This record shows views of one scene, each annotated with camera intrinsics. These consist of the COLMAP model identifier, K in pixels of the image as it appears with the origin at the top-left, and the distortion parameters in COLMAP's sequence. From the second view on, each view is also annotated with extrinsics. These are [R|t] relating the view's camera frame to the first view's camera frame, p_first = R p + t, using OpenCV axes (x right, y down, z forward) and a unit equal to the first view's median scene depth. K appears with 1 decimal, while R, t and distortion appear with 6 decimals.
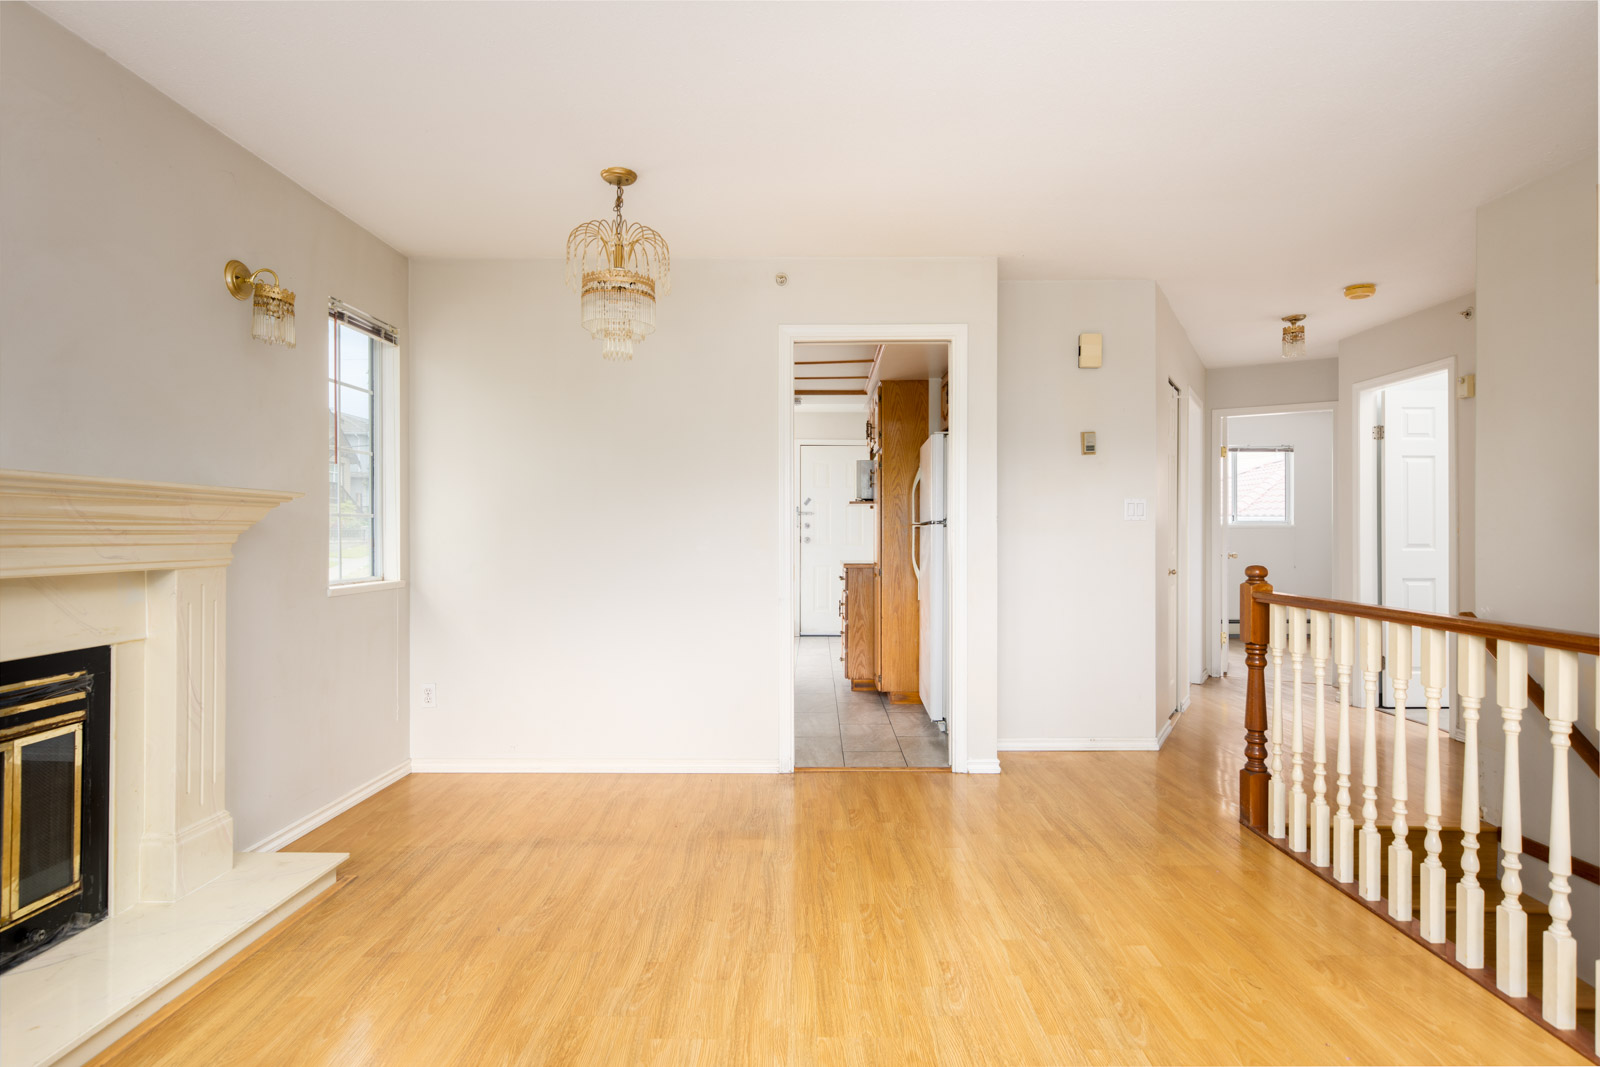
lens RADIAL K [[822.7, 0, 803.5], [0, 822.7, 534.9], [0, 0, 1]] dist [0.003519, 0.001552]
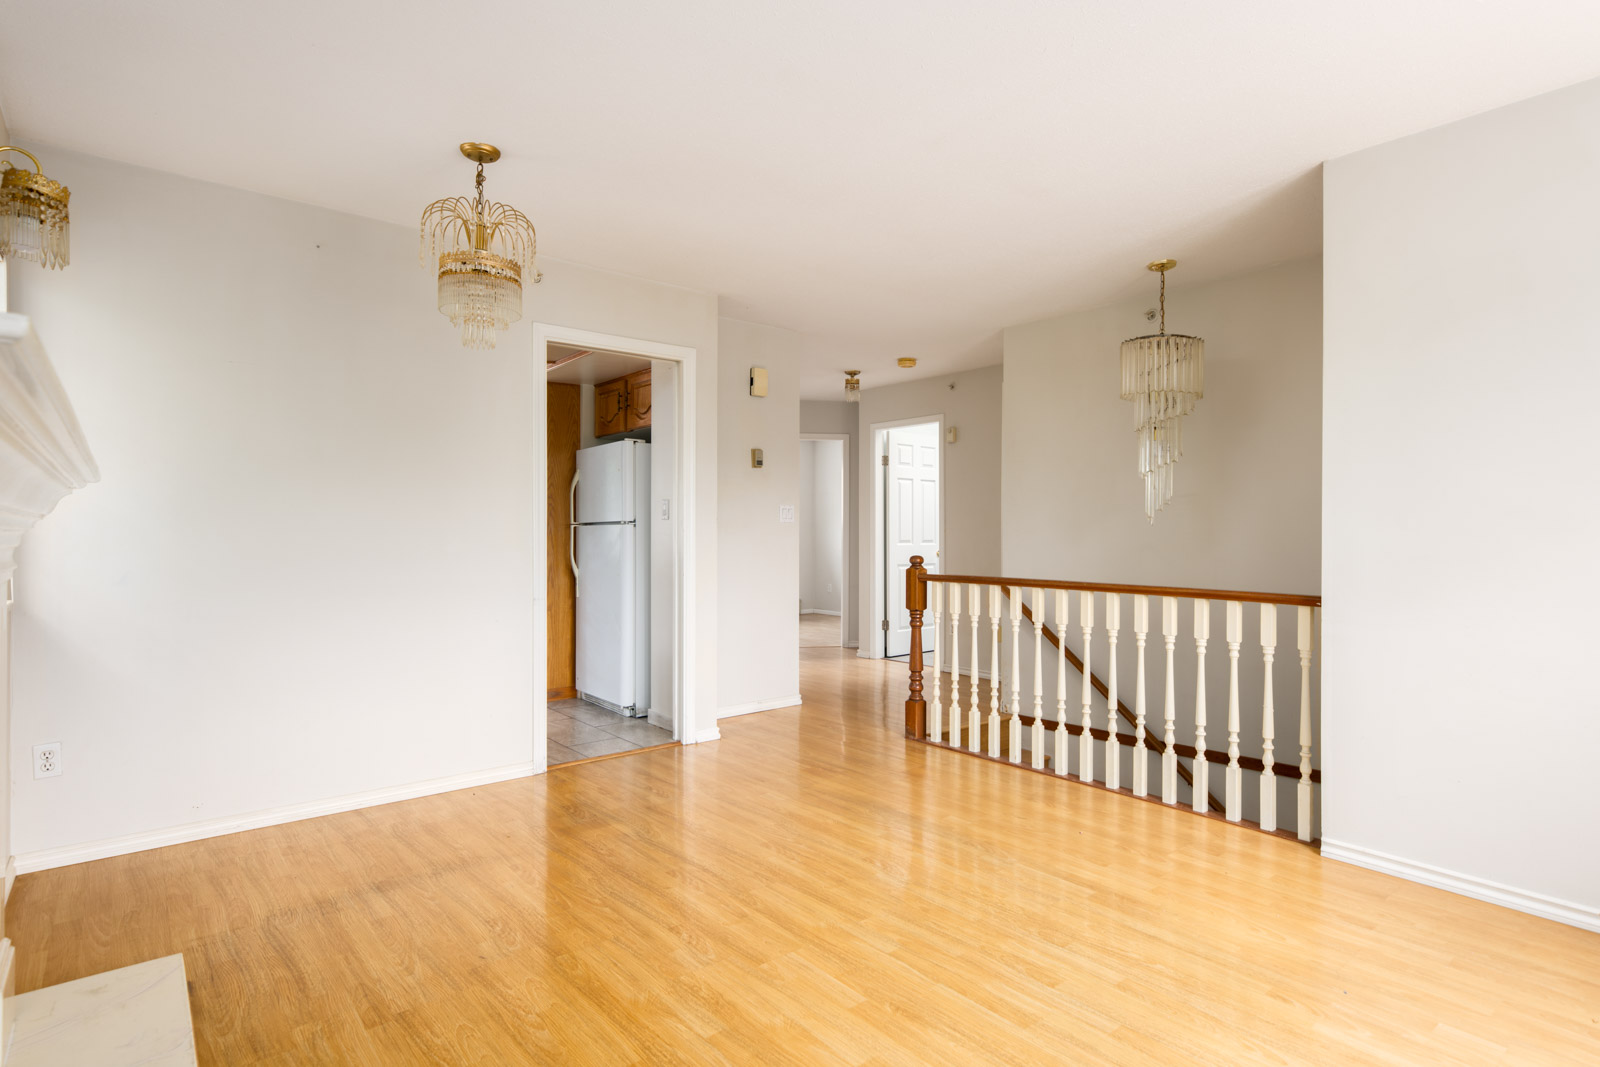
lens RADIAL K [[822.7, 0, 802.3], [0, 822.7, 538.7], [0, 0, 1]] dist [0.003519, 0.001552]
pose [[0.763487, -0.004587, 0.645807, -0.527586], [0.001365, 0.999984, 0.005488, 0.000388], [-0.645822, -0.003309, 0.763481, 0.043369]]
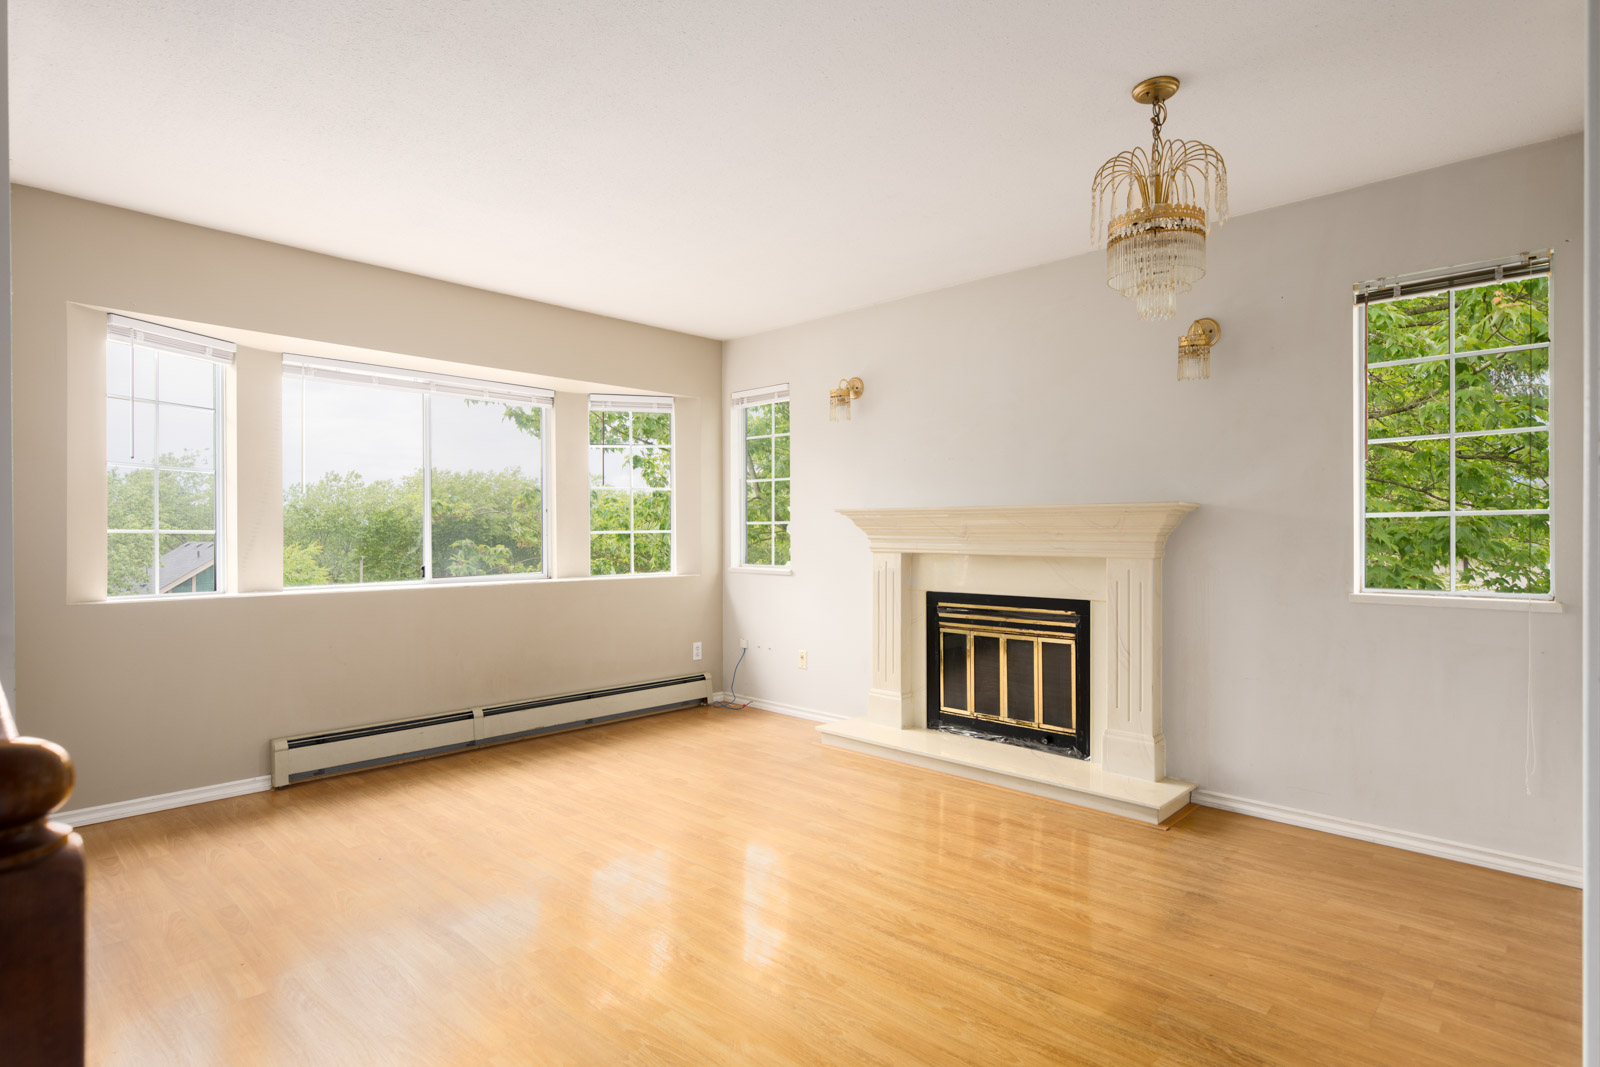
lens RADIAL K [[822.7, 0, 808.8], [0, 822.7, 532.4], [0, 0, 1]] dist [0.003519, 0.001552]
pose [[-0.675342, 0.000033, -0.737504, 0.574617], [-0.002704, 0.999993, 0.002520, -0.005970], [0.737499, 0.003696, -0.675338, 1.243475]]
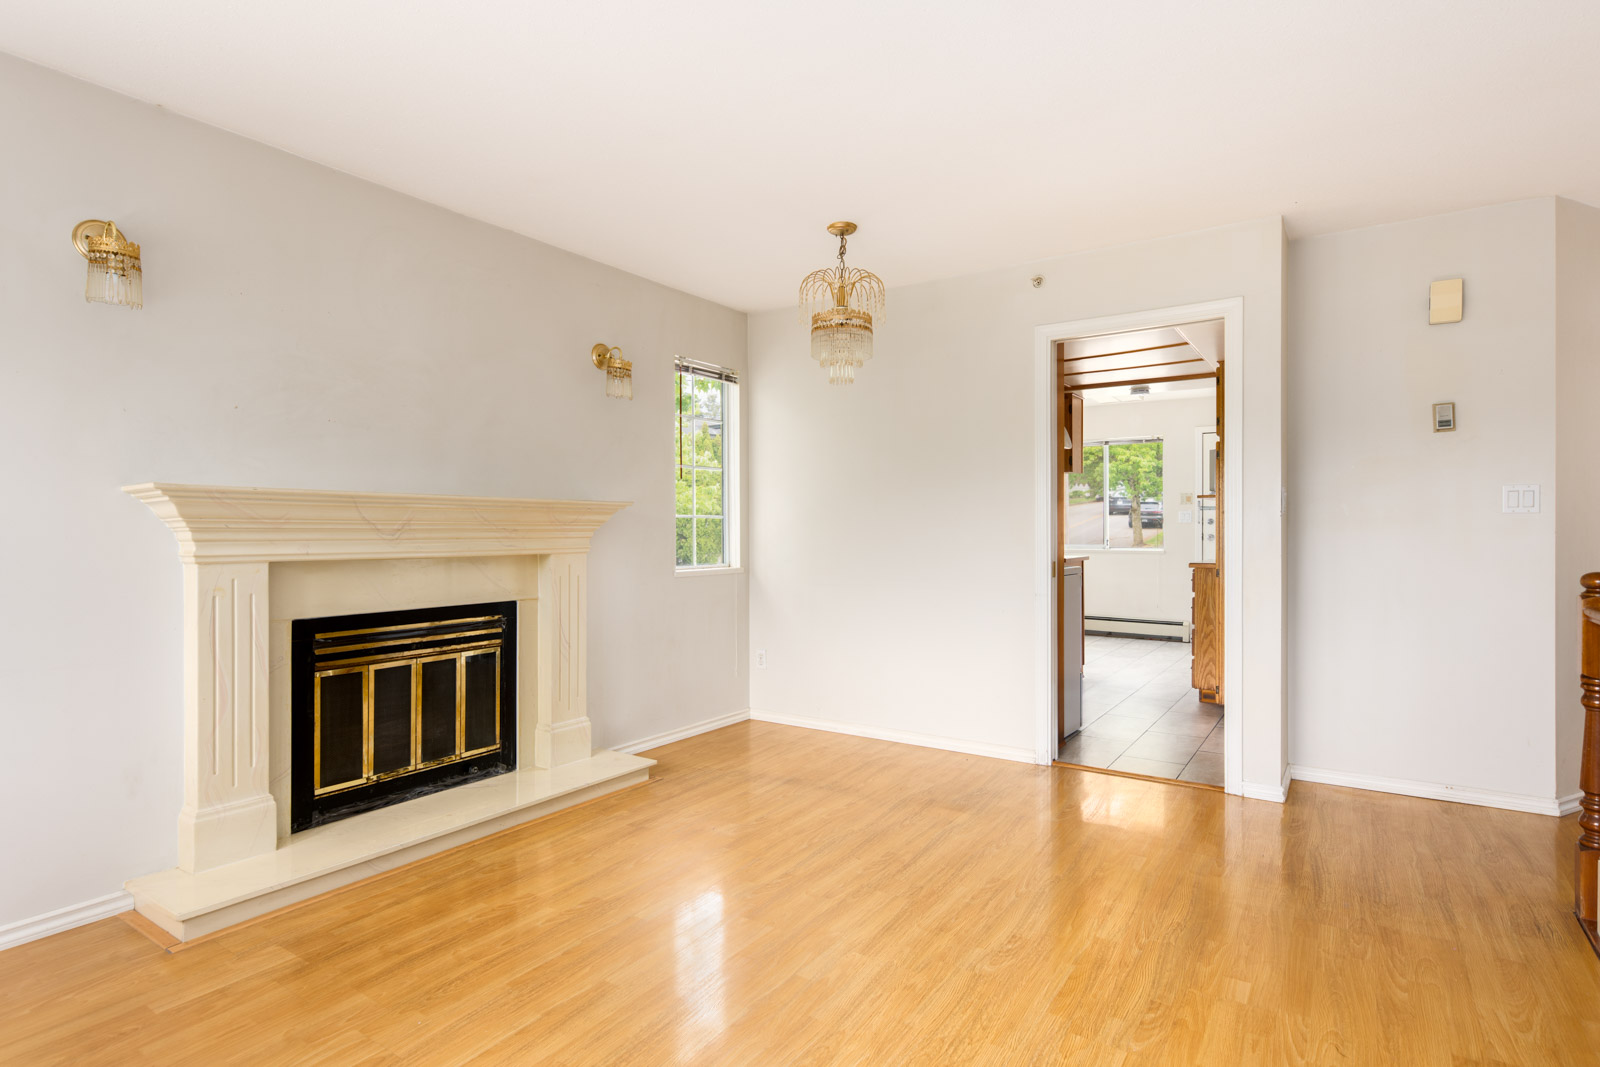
lens RADIAL K [[822.7, 0, 802.0], [0, 822.7, 537.6], [0, 0, 1]] dist [0.003519, 0.001552]
pose [[0.836068, 0.004038, -0.548611, 0.361776], [-0.000208, 0.999975, 0.007042, 0.000004], [0.548626, -0.005774, 0.836048, -0.021656]]
